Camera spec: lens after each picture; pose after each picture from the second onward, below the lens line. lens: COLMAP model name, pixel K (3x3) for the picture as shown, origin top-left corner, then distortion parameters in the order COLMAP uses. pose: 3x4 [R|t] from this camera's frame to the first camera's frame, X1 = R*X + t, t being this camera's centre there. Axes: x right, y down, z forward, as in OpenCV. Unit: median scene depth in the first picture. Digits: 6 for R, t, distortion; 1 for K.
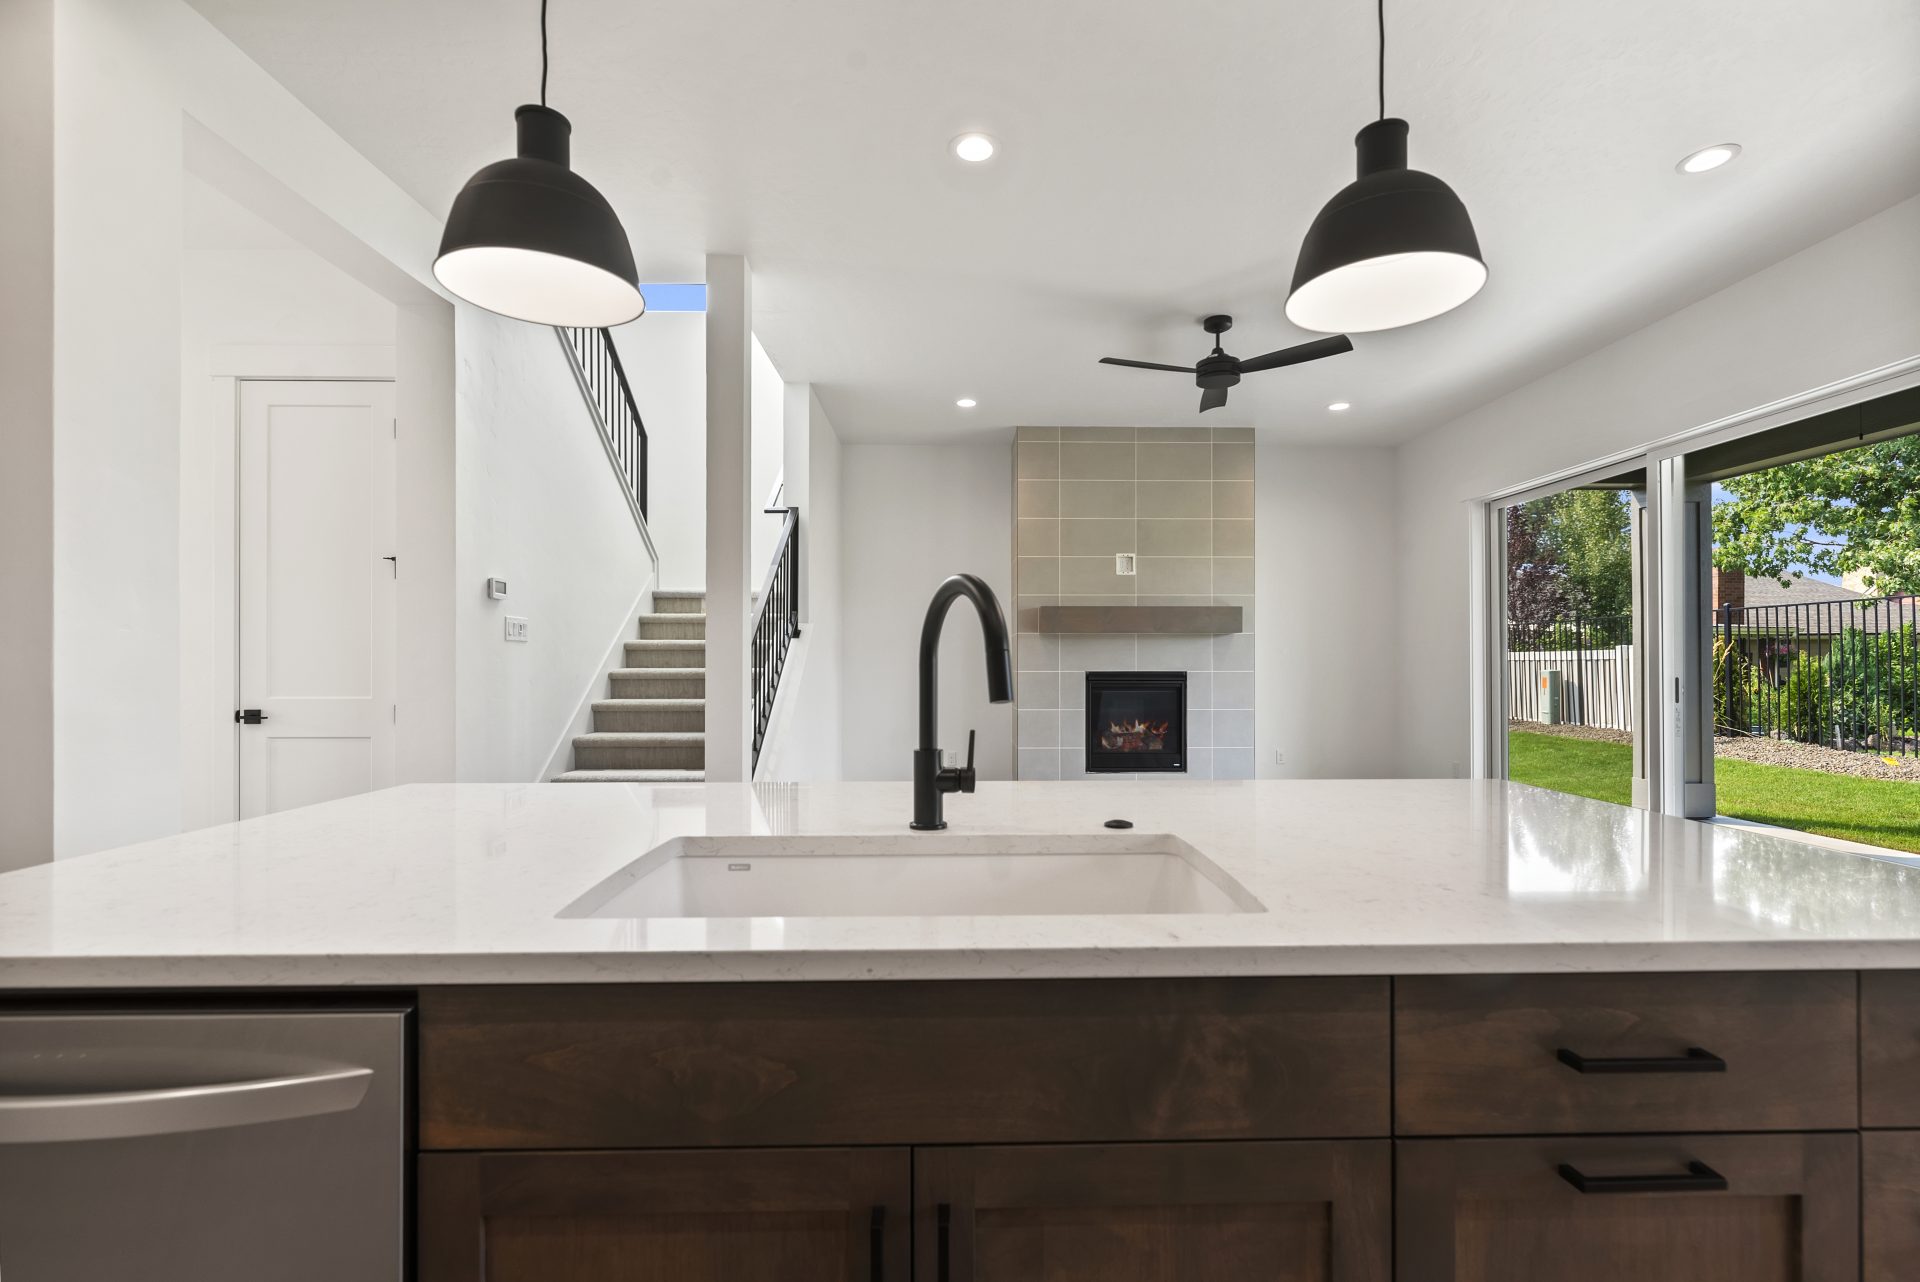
lens RADIAL K [[852.8, 0, 957.3], [0, 852.8, 655.0], [0, 0, 1]] dist [0.005452, 0.000114]
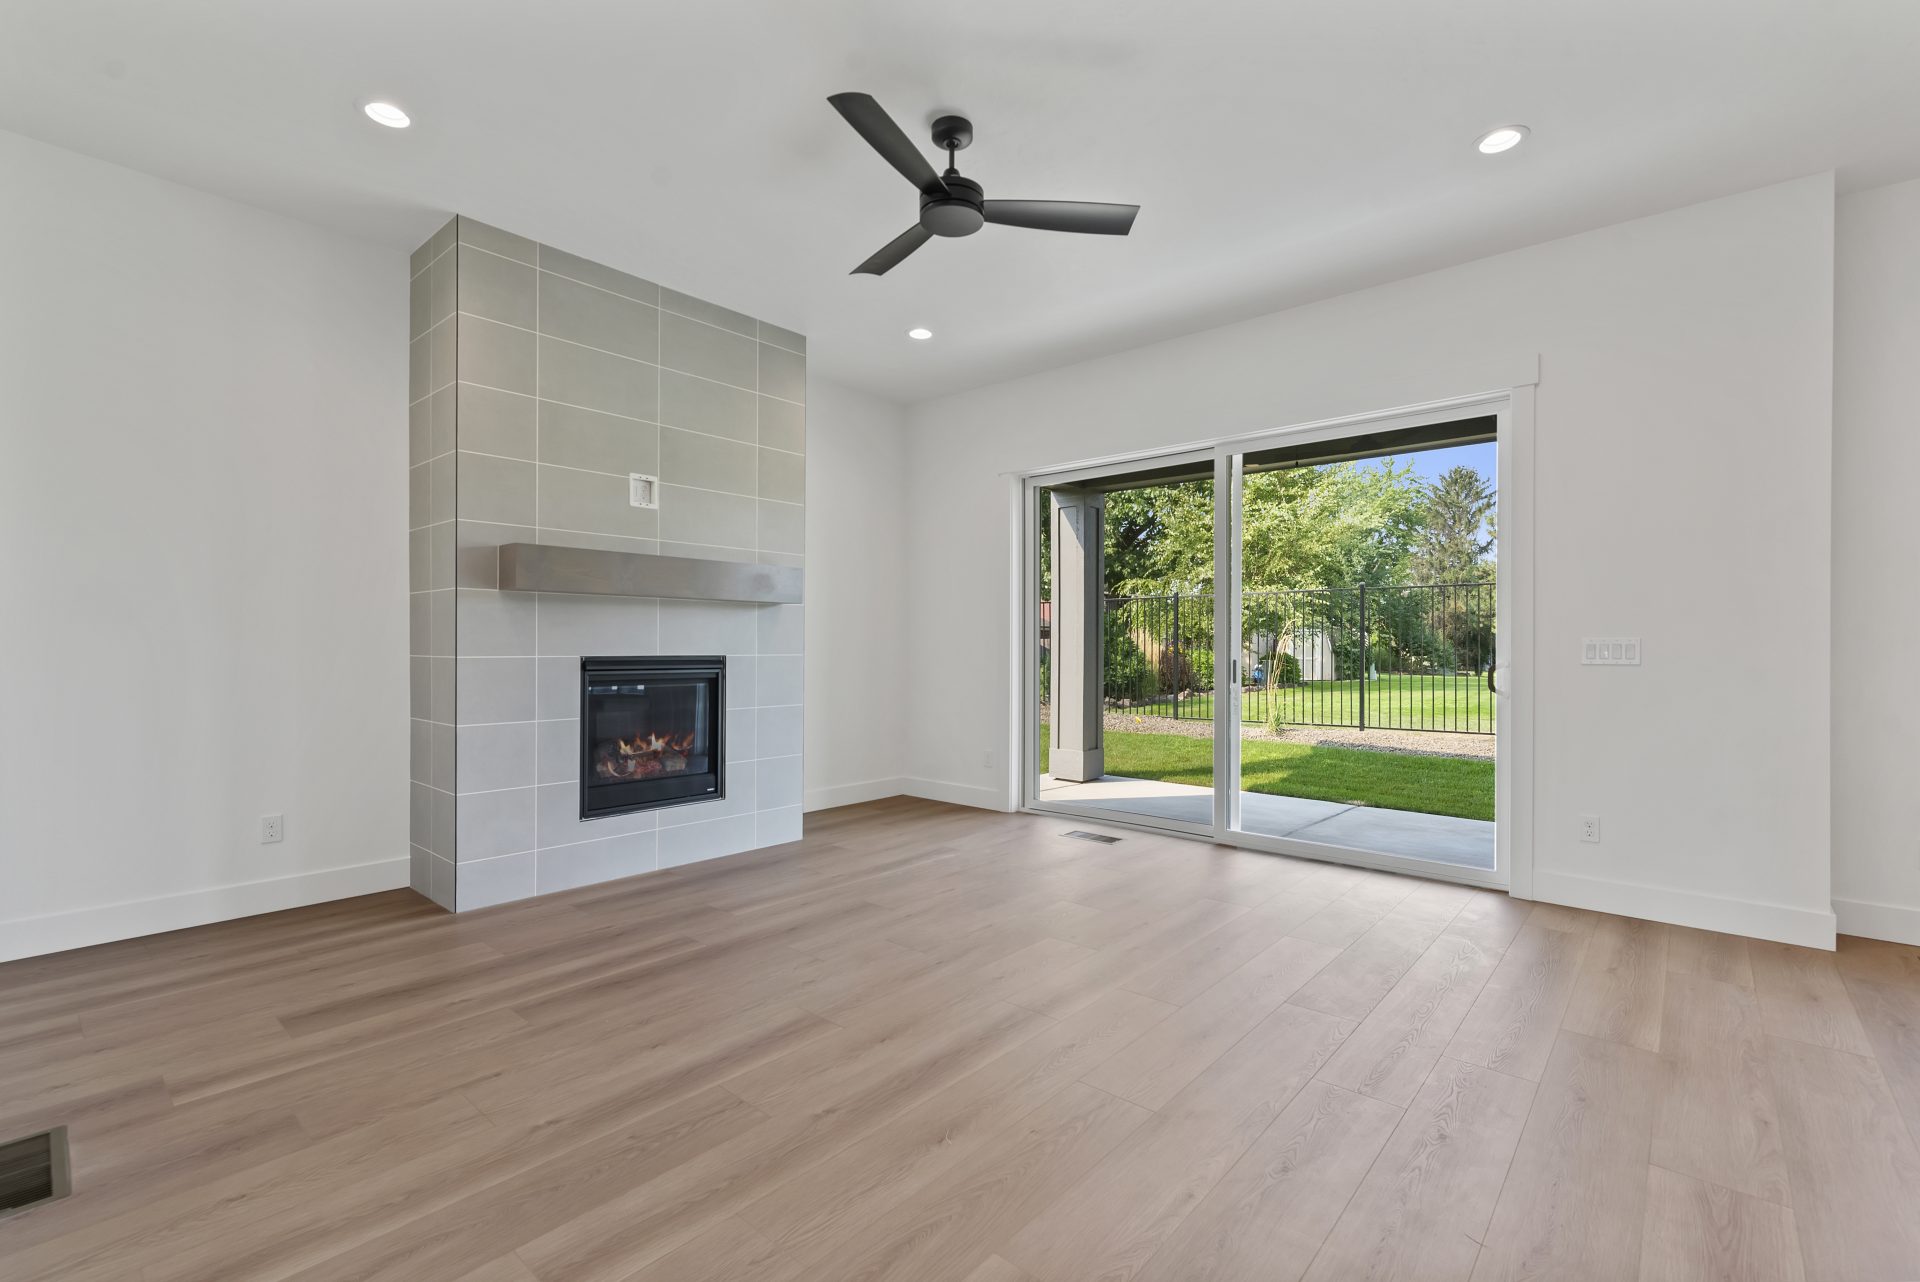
lens RADIAL K [[852.8, 0, 967.7], [0, 852.8, 643.3], [0, 0, 1]] dist [0.005452, 0.000114]
pose [[0.635900, 0.006276, 0.771746, -0.145766], [-0.004709, 0.999980, -0.004252, 0.010905], [-0.771757, -0.000930, 0.635917, 0.396702]]
